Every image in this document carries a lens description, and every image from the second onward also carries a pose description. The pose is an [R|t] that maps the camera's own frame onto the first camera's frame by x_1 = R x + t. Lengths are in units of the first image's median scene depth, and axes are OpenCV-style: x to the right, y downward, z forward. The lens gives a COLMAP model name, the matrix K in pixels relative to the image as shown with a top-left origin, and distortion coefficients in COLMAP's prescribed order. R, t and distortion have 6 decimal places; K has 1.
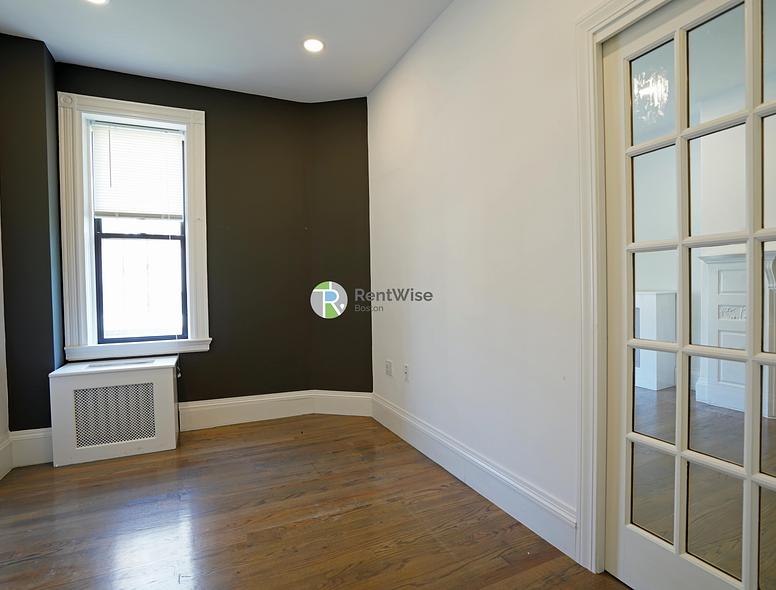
lens RADIAL K [[412.5, 0, 388.6], [0, 412.5, 296.9], [0, 0, 1]] dist [-0.064533, 0.030160]
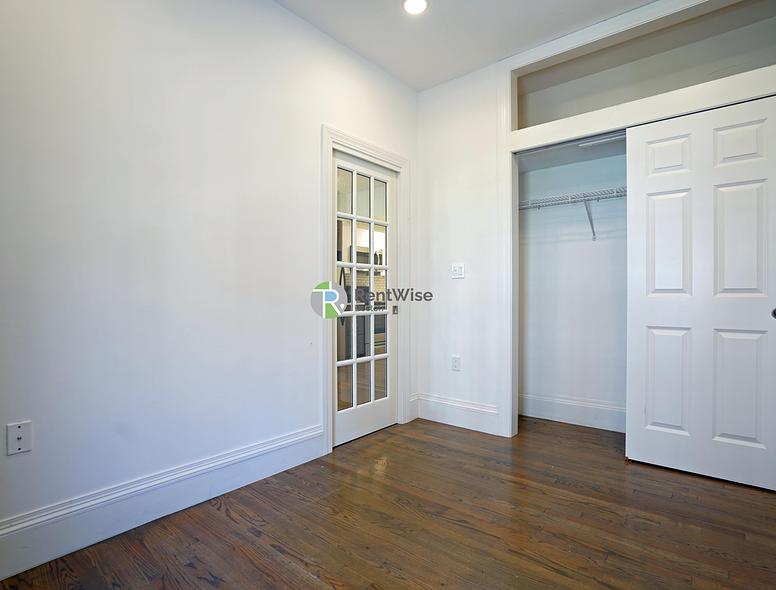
lens RADIAL K [[412.5, 0, 388.6], [0, 412.5, 296.9], [0, 0, 1]] dist [-0.064533, 0.030160]
pose [[-0.430802, 0.013055, 0.902352, -0.619203], [0.029097, 0.999576, -0.000570, 0.019434], [-0.901977, 0.026010, -0.430999, 0.799453]]
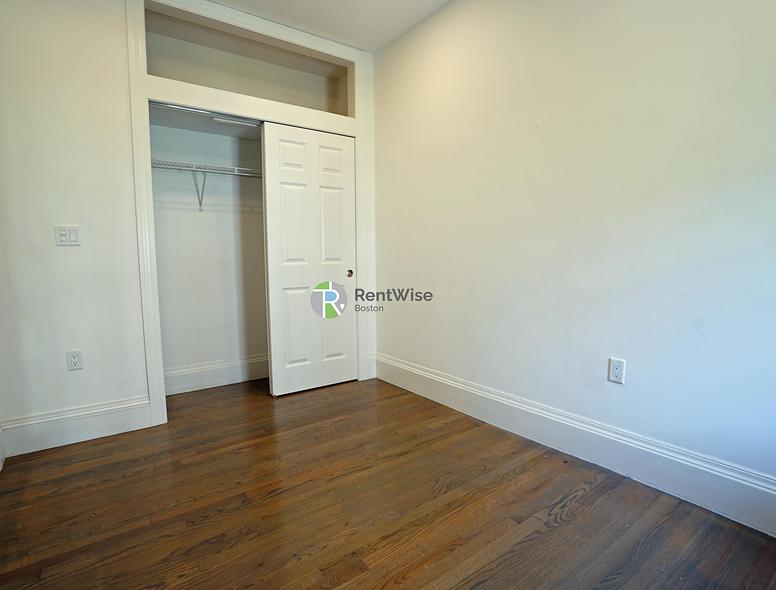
lens RADIAL K [[412.5, 0, 388.6], [0, 412.5, 296.9], [0, 0, 1]] dist [-0.064533, 0.030160]
pose [[-0.978903, 0.045623, -0.199166, -0.162150], [0.021371, 0.992268, 0.122262, -0.007196], [0.203204, 0.115426, -0.972309, 1.056370]]
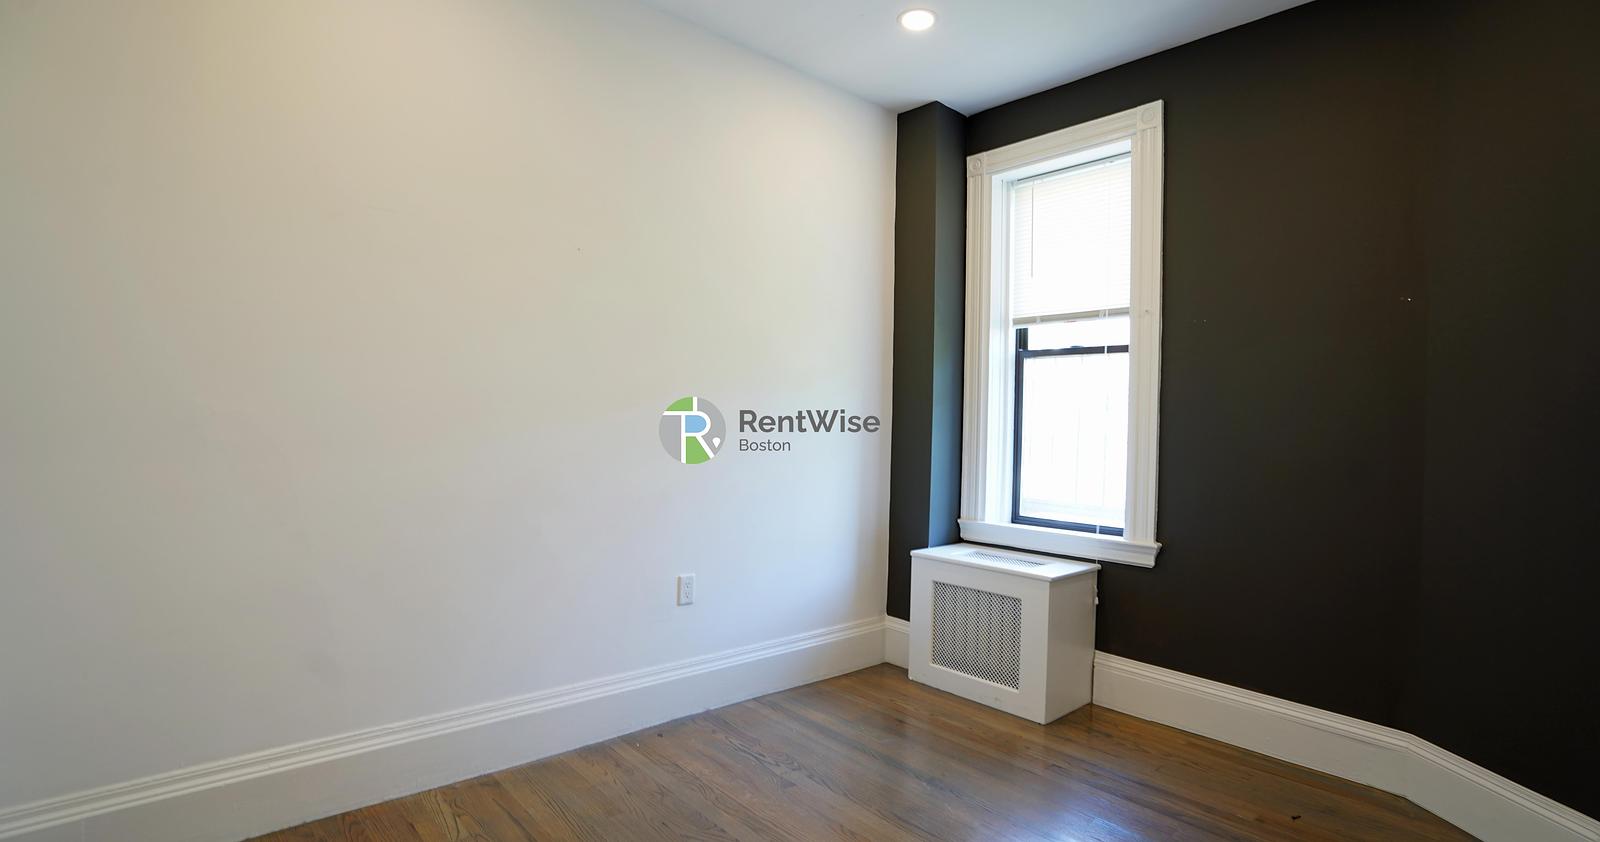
lens RADIAL K [[749.7, 0, 799.3], [0, 749.7, 421.5], [0, 0, 1]] dist [-0.025865, 0.000664]
pose [[0.293595, 0.020481, -0.955710, 0.352707], [-0.049423, 0.998759, 0.006220, -0.038056], [0.954651, 0.045407, 0.294243, 0.334631]]
